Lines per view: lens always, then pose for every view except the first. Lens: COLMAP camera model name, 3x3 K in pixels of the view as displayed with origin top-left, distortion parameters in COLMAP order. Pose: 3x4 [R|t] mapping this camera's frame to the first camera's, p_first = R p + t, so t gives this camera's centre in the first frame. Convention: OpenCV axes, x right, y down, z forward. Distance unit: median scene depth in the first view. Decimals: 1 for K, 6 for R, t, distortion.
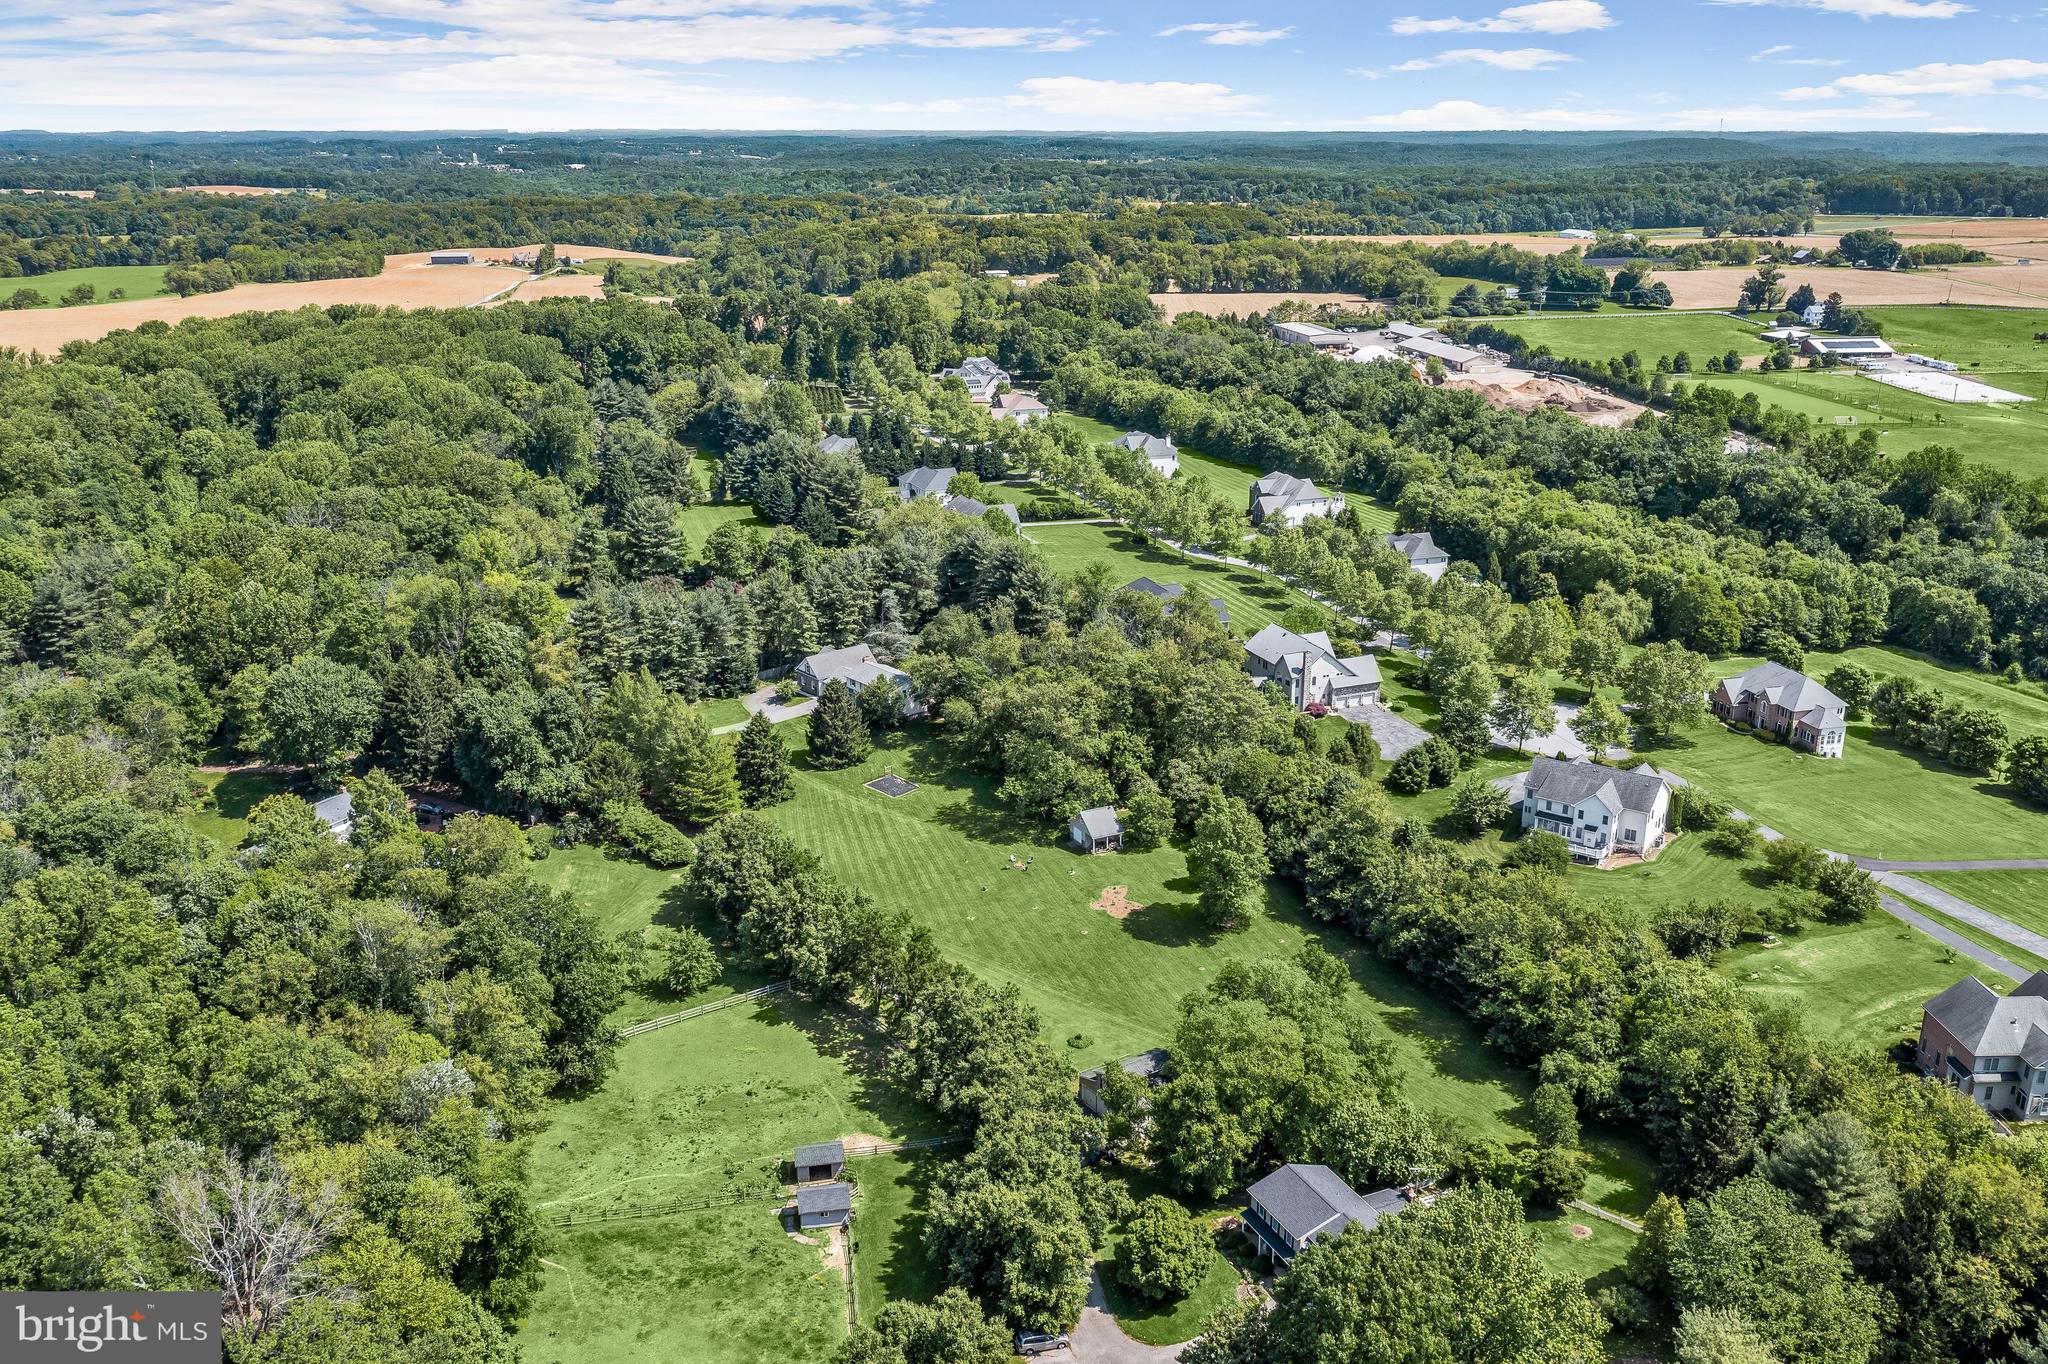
lens RADIAL K [[1639.5, 0, 1012.3], [0, 1639.5, 686.6], [0, 0, 1]] dist [-0.010681, -0.002609]
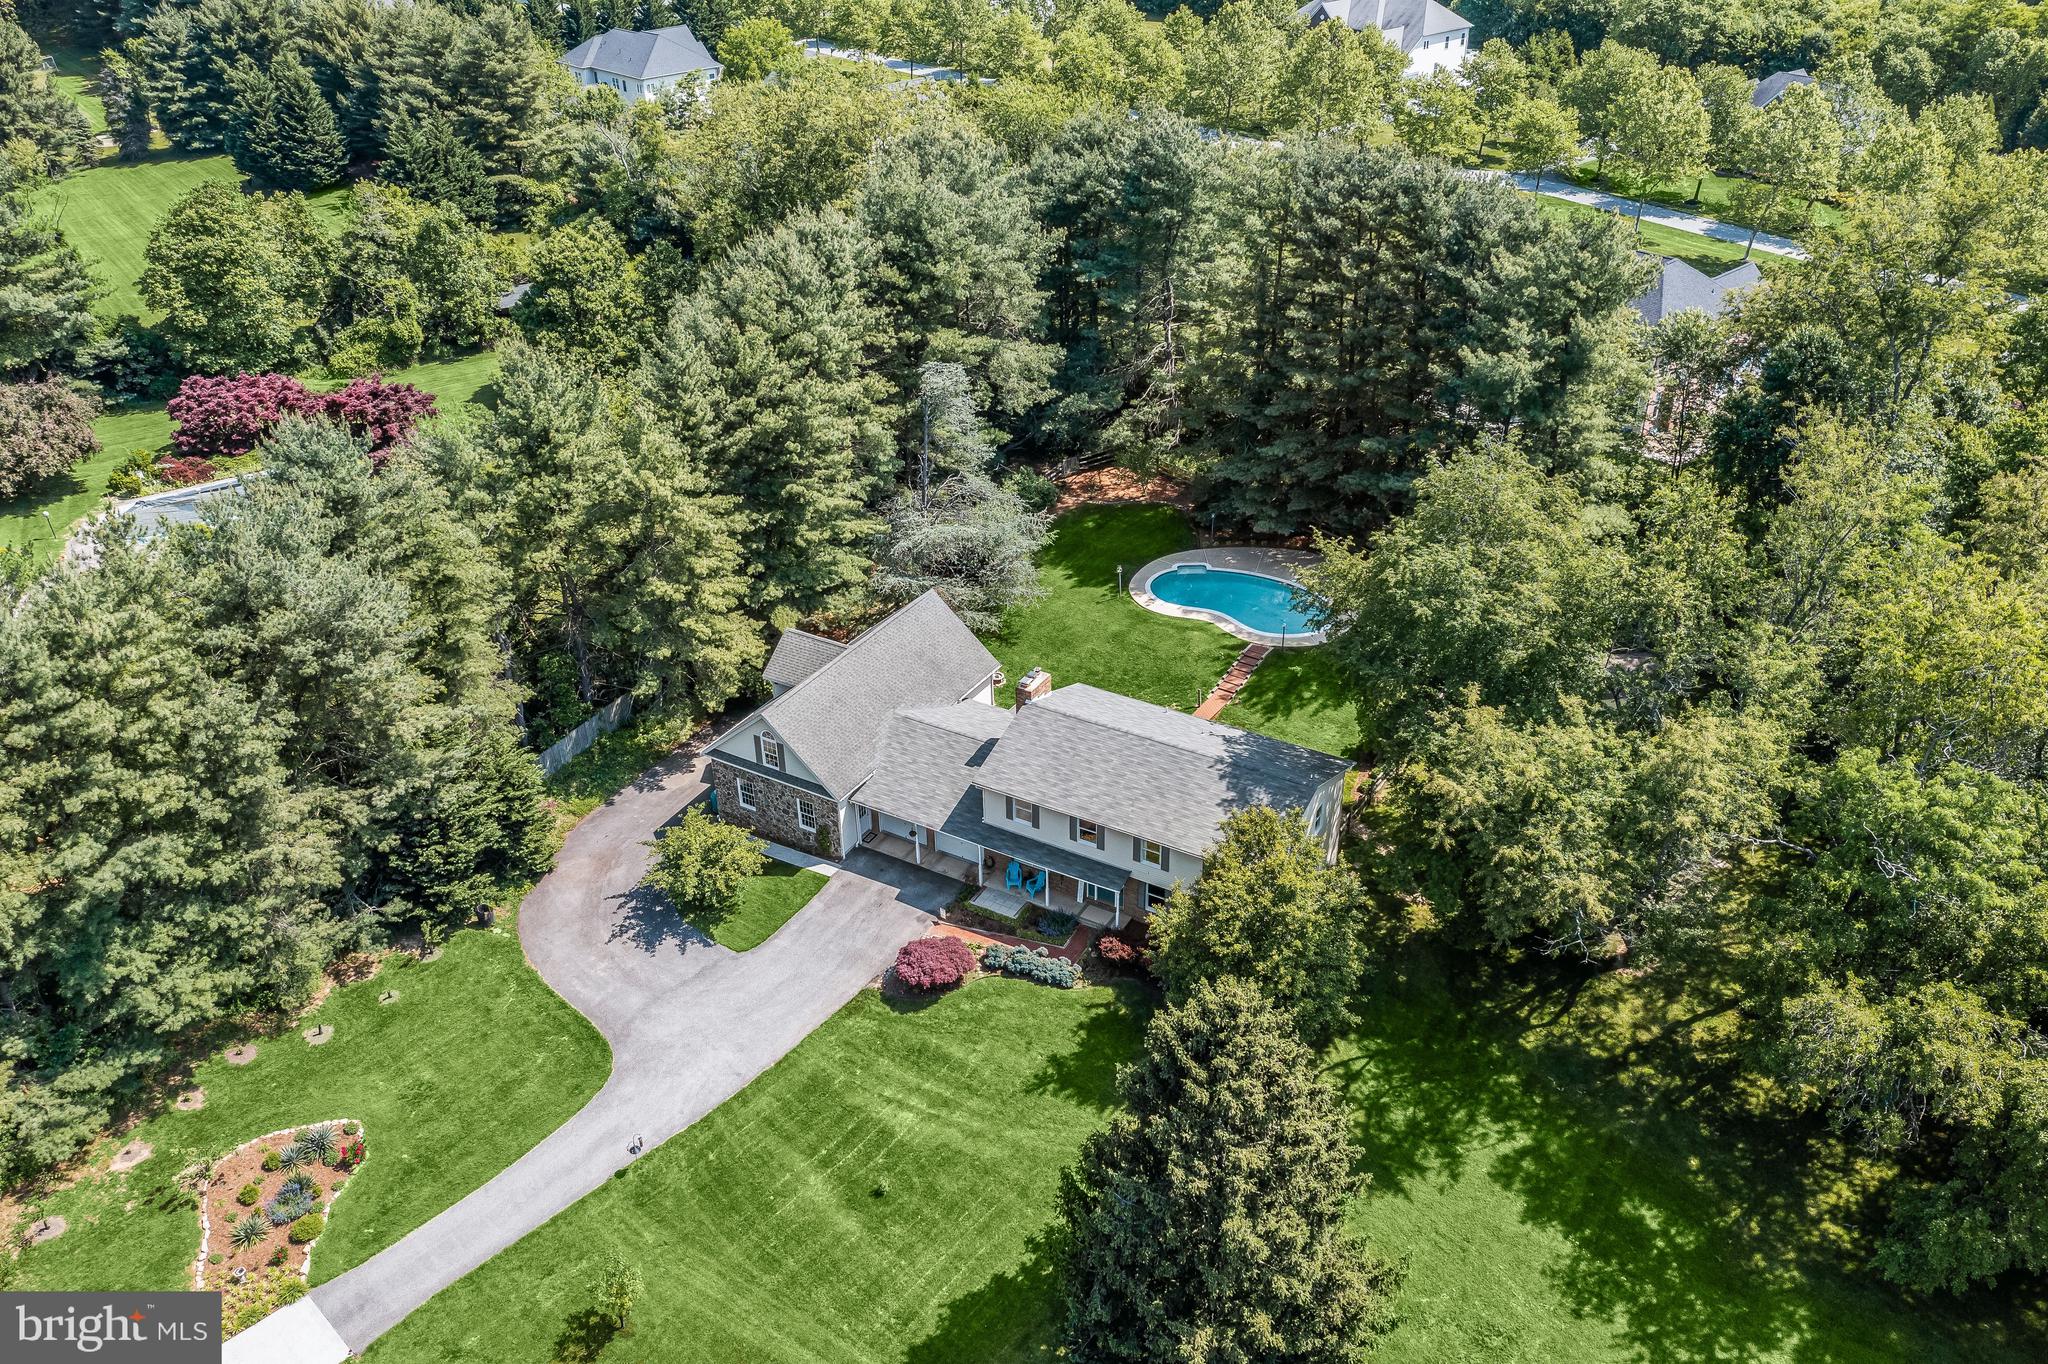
lens RADIAL K [[1604.1, 0, 1021.1], [0, 1604.1, 676.0], [0, 0, 1]] dist [-0.009603, -0.006422]
pose [[0.942638, -0.181197, 0.280359, -0.126776], [0.118546, 0.966823, 0.226276, -0.058663], [-0.312058, -0.180061, 0.932844, 0.632437]]
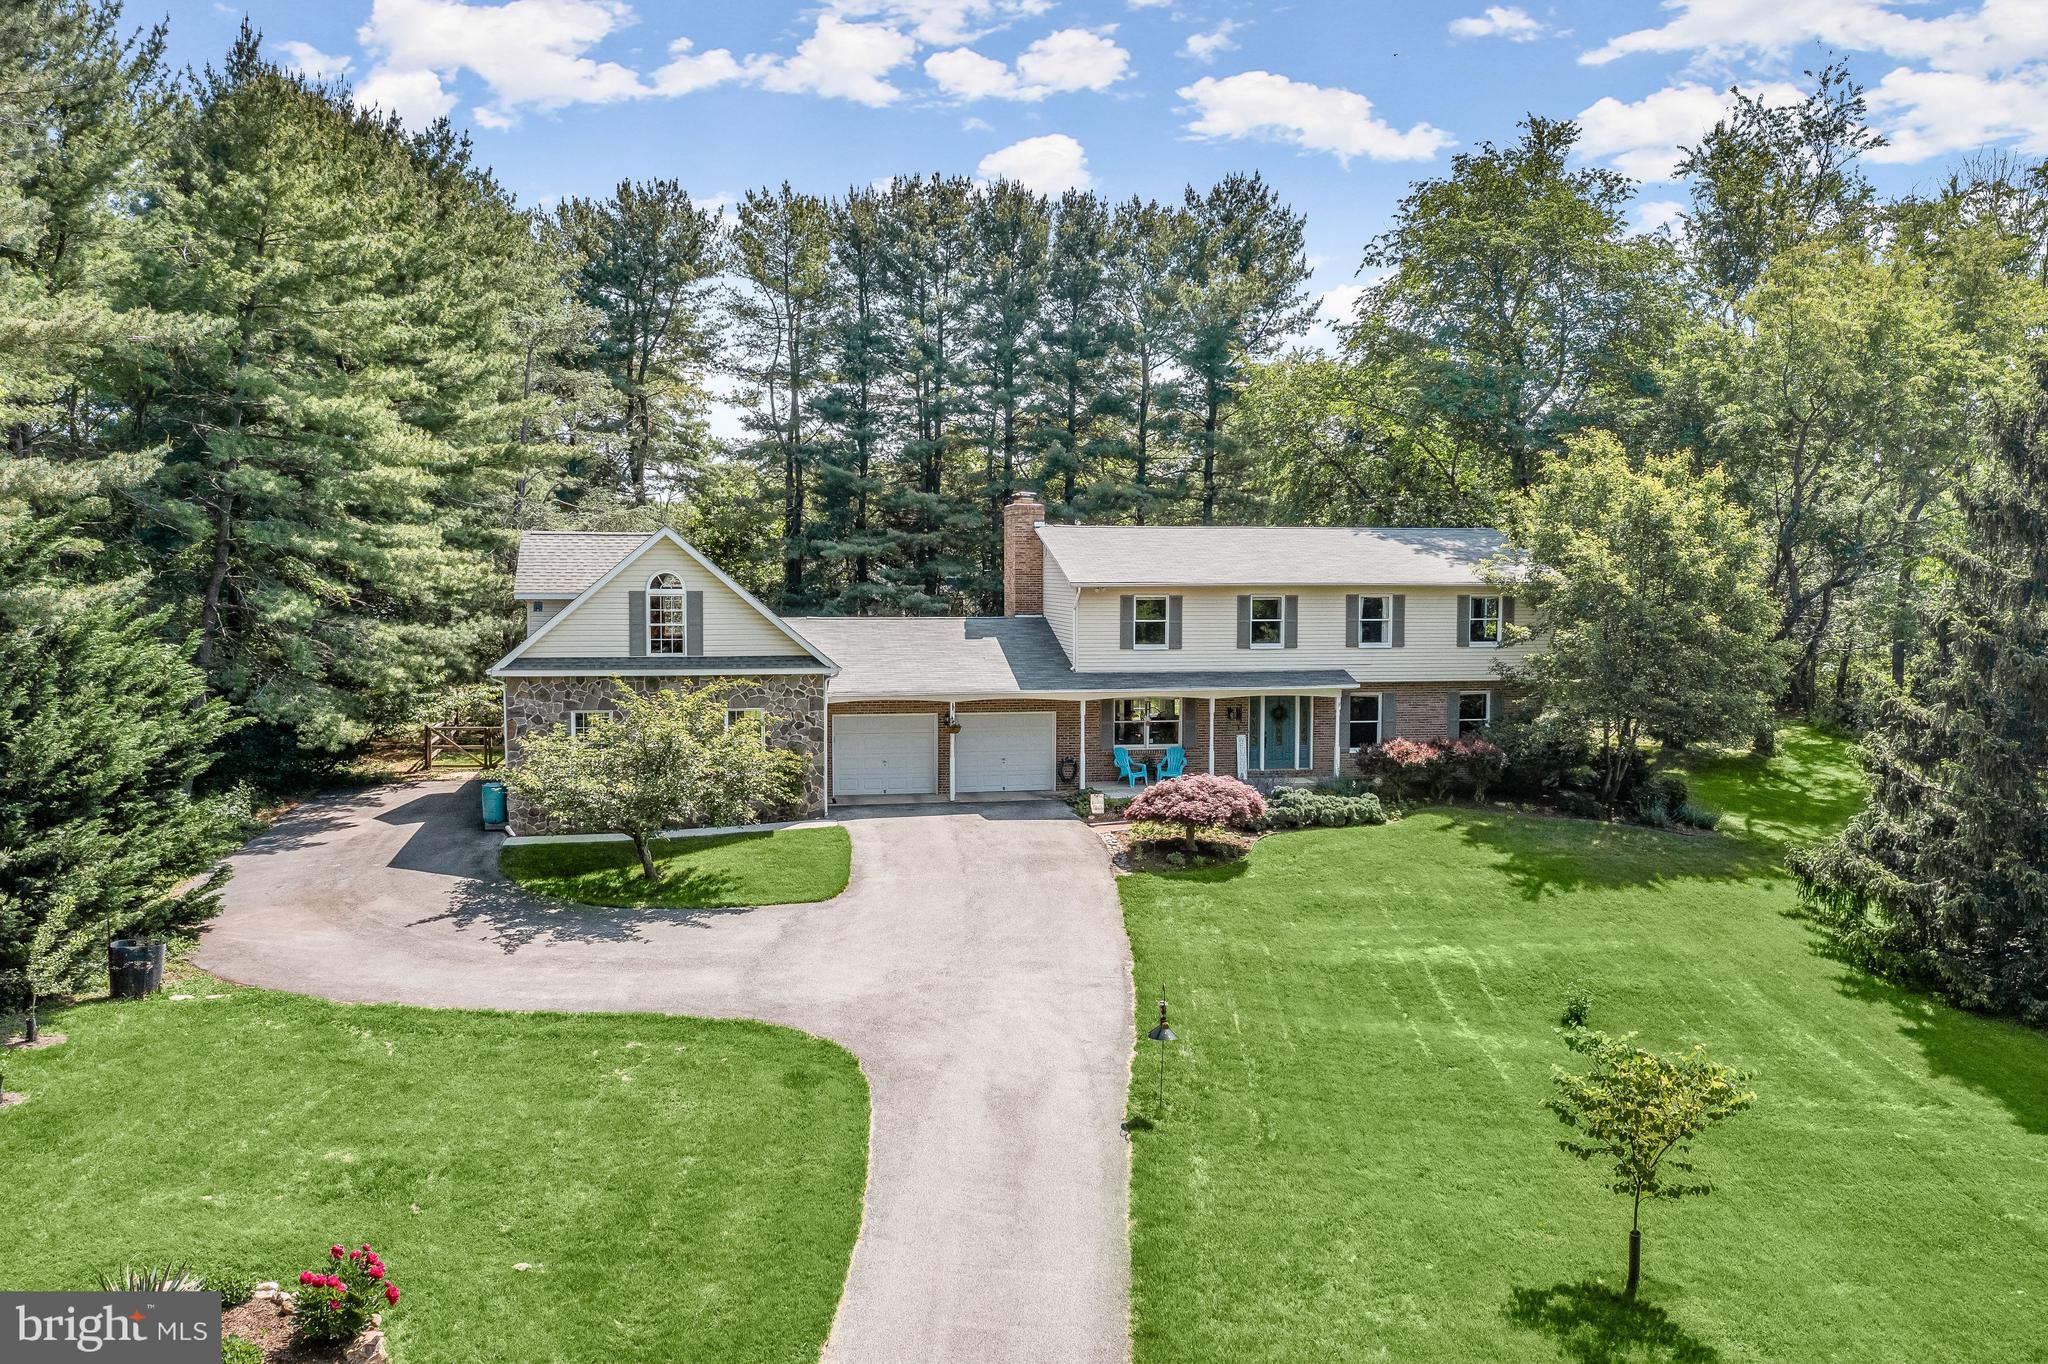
lens RADIAL K [[1639.5, 0, 1012.3], [0, 1639.5, 686.6], [0, 0, 1]] dist [-0.010681, -0.002609]
pose [[0.493981, -0.062304, 0.867238, -0.180906], [0.276667, 0.956850, -0.088848, 0.010086], [-0.824281, 0.283825, 0.489903, 0.756208]]
